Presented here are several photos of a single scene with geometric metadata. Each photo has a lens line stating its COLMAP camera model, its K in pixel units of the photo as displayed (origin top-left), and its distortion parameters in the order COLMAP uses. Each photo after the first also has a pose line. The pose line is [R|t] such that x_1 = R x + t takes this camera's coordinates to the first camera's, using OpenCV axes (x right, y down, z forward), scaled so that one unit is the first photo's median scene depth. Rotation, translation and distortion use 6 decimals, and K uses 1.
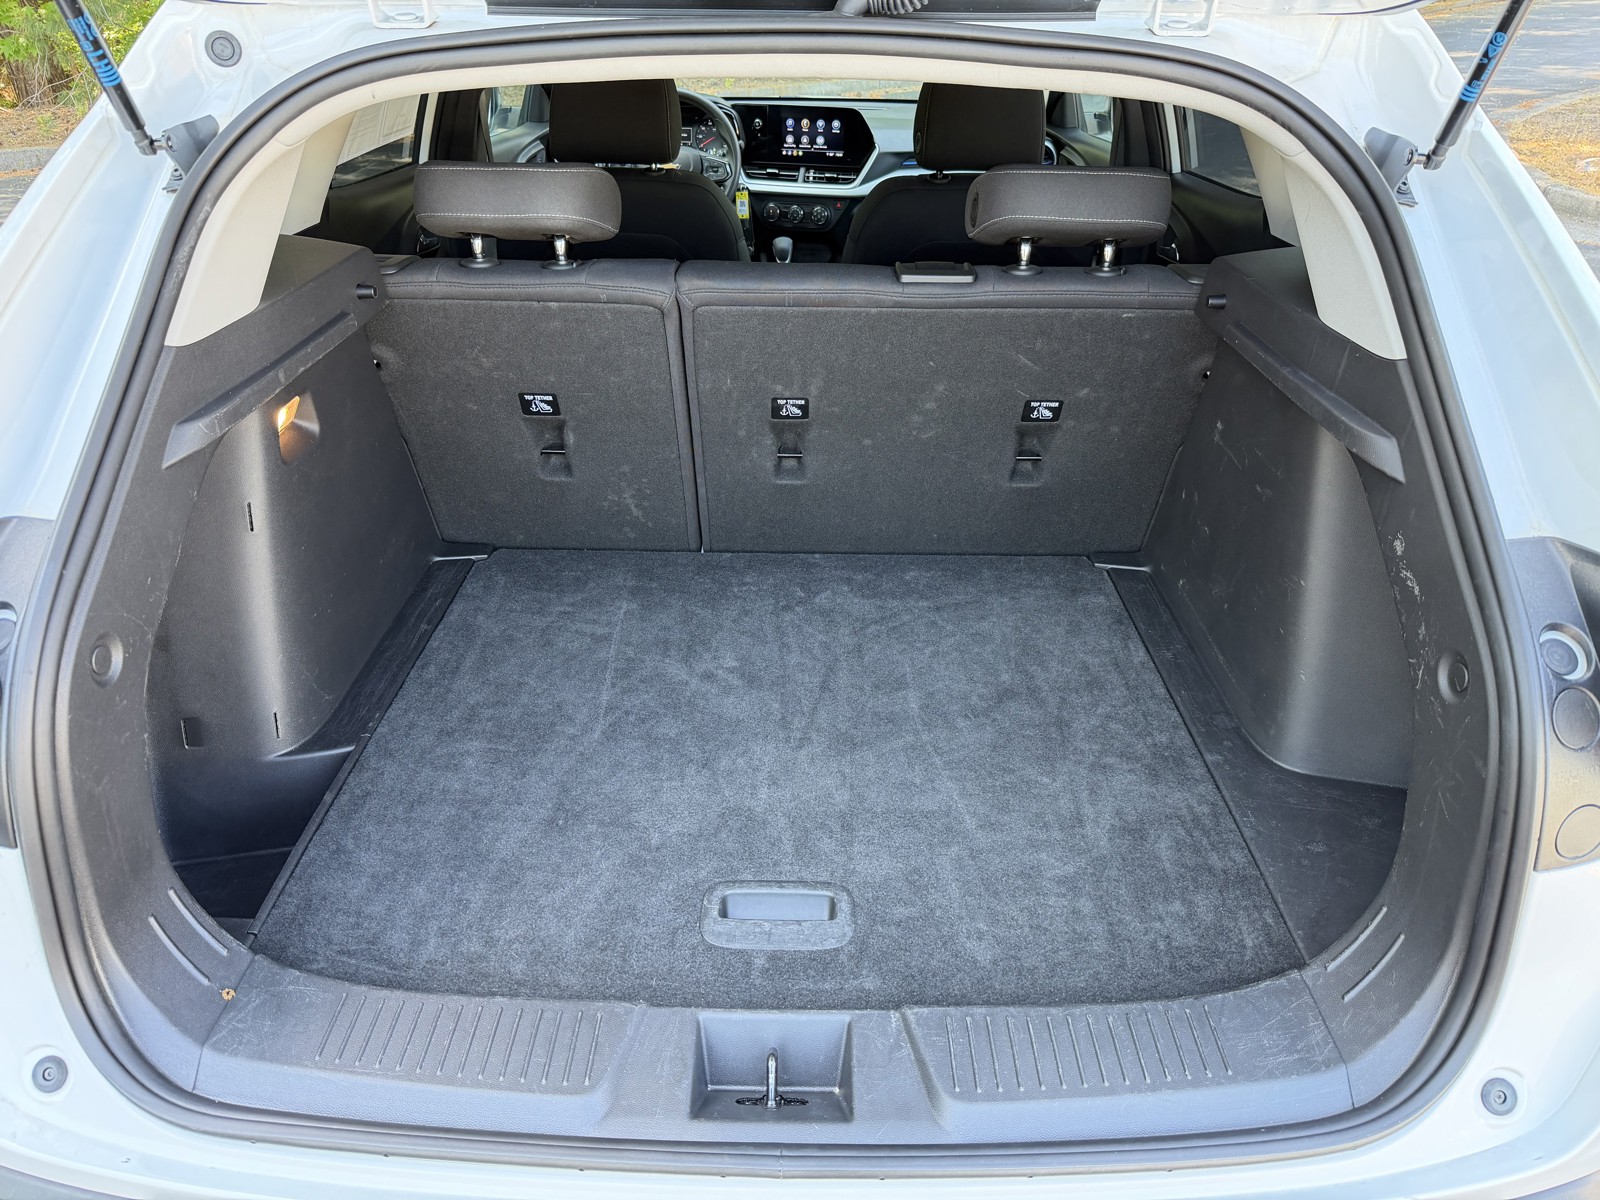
lens RADIAL K [[1119.1, 0, 794.7], [0, 1119.1, 605.2], [0, 0, 1]] dist [0.127618, -0.237472]
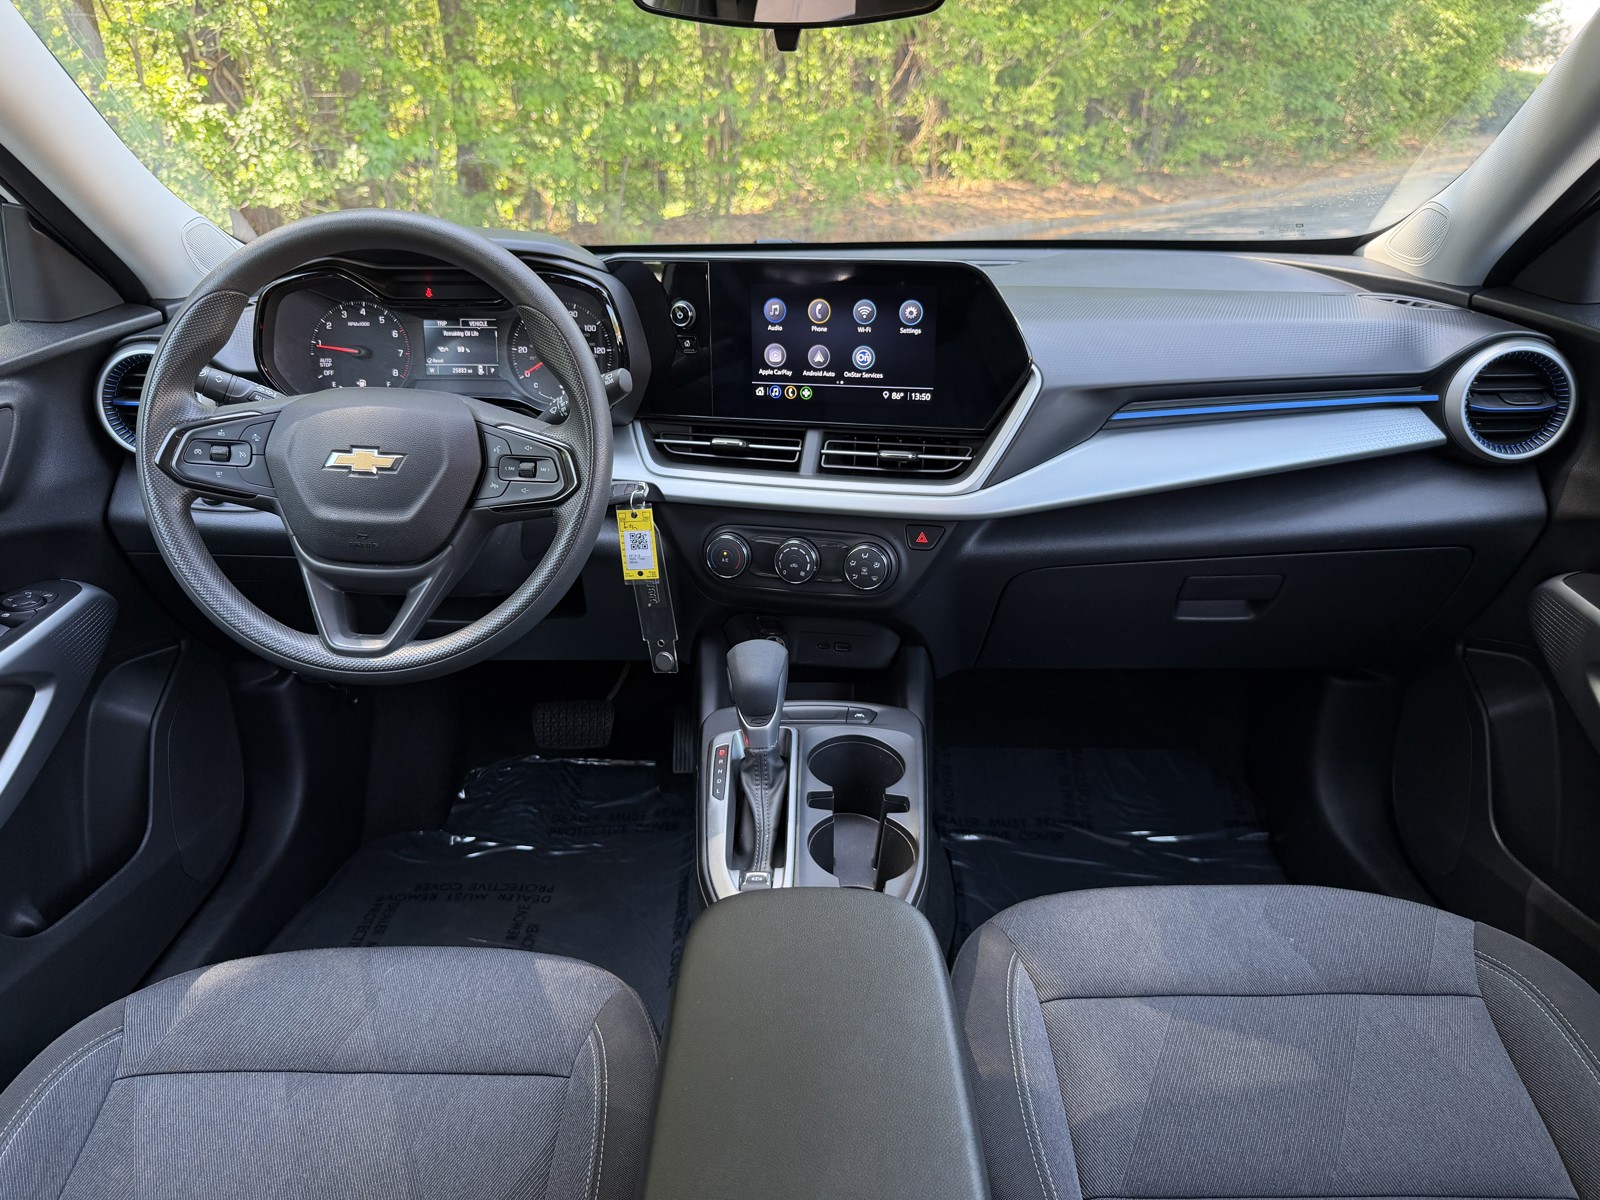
lens RADIAL K [[1119.1, 0, 794.7], [0, 1119.1, 605.2], [0, 0, 1]] dist [0.127618, -0.237472]
pose [[0.999748, -0.020282, -0.009654, 0.003458], [0.018932, 0.992129, -0.123780, -0.293033], [0.012089, 0.123566, 0.992263, 0.670926]]
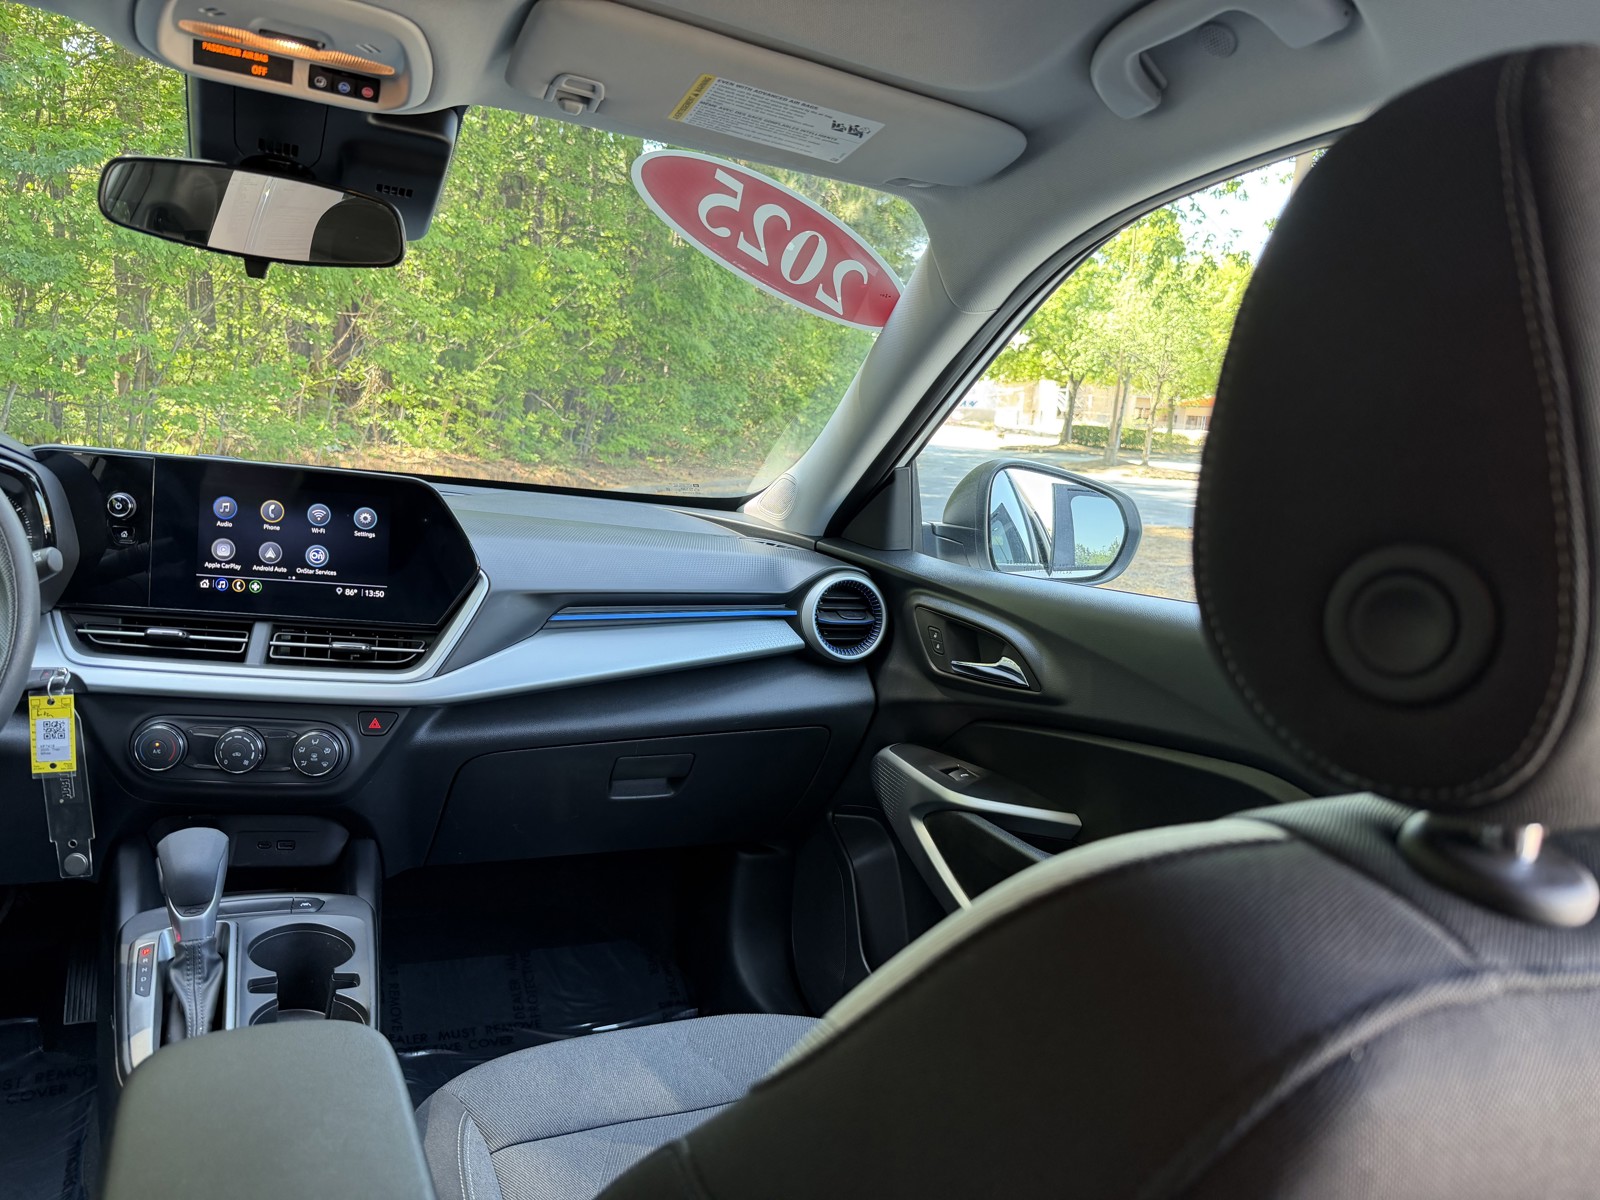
lens RADIAL K [[1136.8, 0, 799.9], [0, 1136.8, 608.3], [0, 0, 1]] dist [-0.004917, -0.007611]
pose [[0.889842, 0.015353, 0.456010, -0.005374], [0.140975, 0.941280, -0.306786, -0.260184], [-0.433943, 0.337278, 0.835427, 0.634868]]
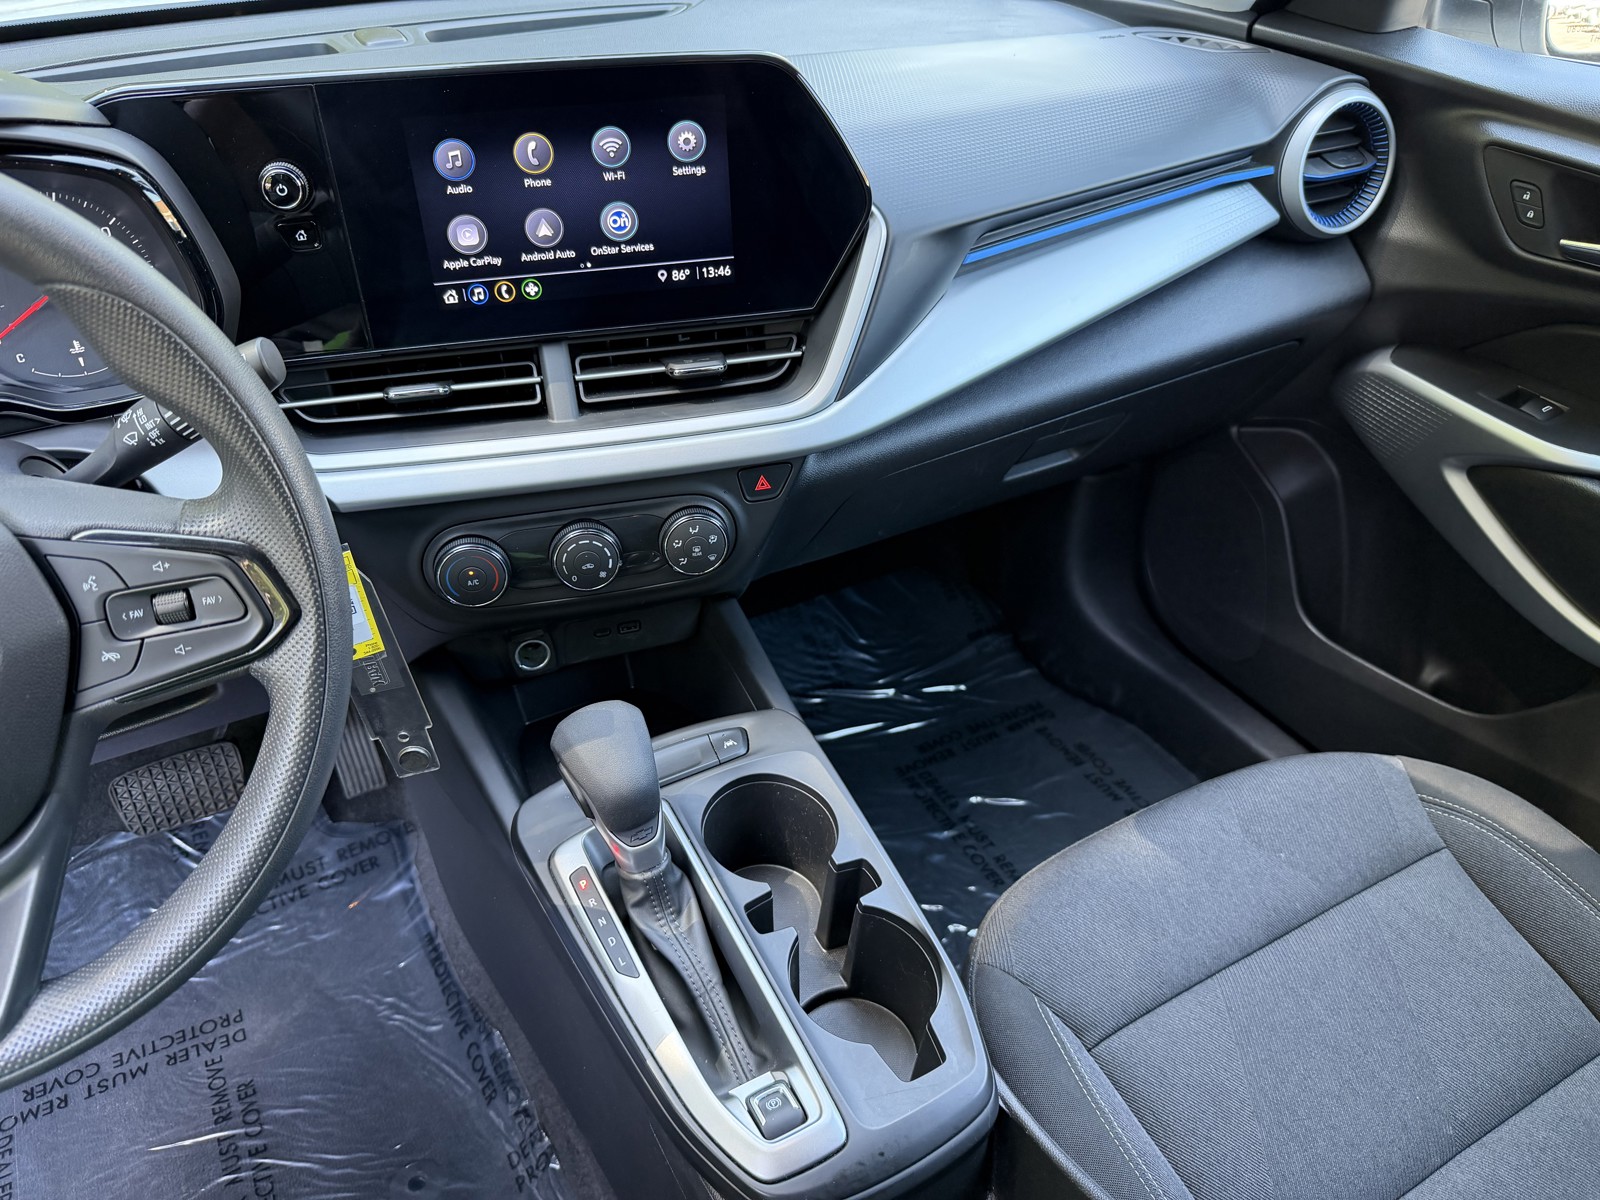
lens RADIAL K [[1127.9, 0, 794.7], [0, 1127.9, 615.5], [0, 0, 1]] dist [0.127299, -0.242602]
pose [[0.870854, -0.308059, 0.383032, -0.053667], [0.250486, 0.948600, 0.193428, -0.371382], [-0.422931, -0.072503, 0.903257, 0.784831]]
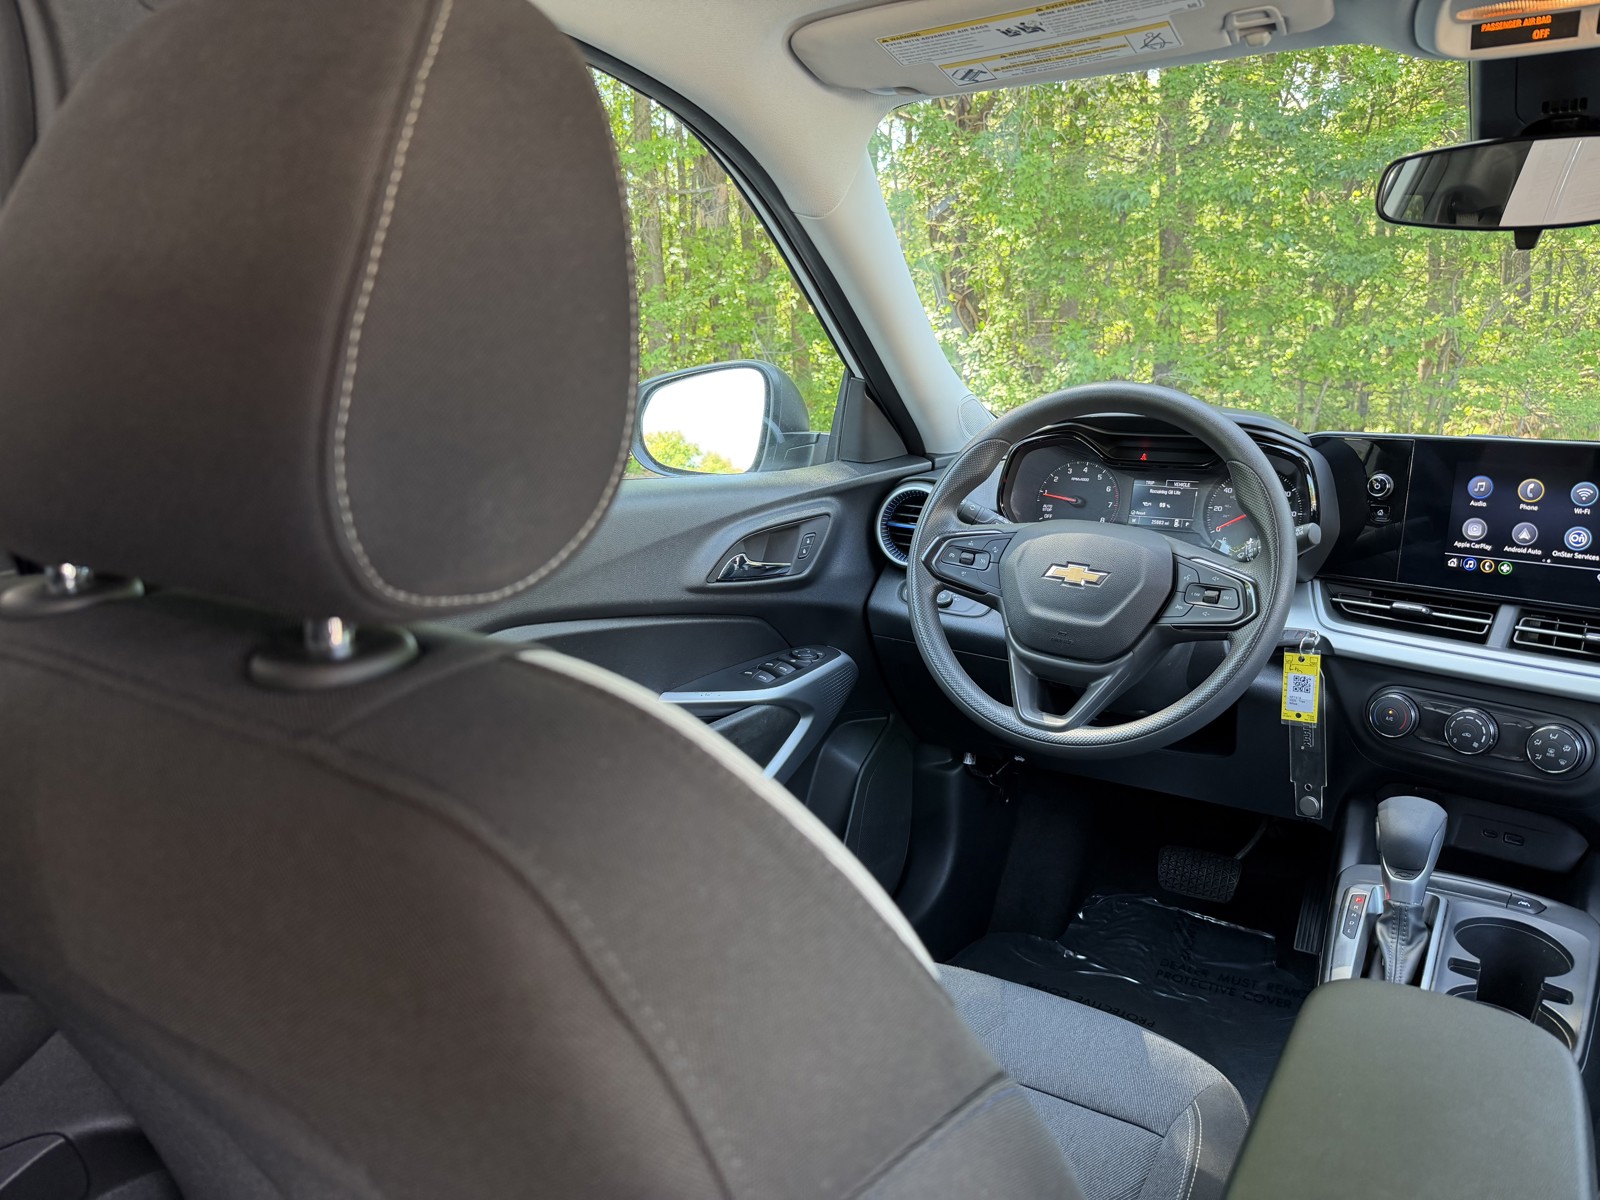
lens RADIAL K [[1137.1, 0, 798.6], [0, 1137.1, 602.2], [0, 0, 1]] dist [0.001869, -0.010233]
pose [[0.844614, 0.098362, -0.526262, 0.006316], [-0.254669, 0.938459, -0.233322, -0.254287], [0.470925, 0.331090, 0.817685, 0.622476]]
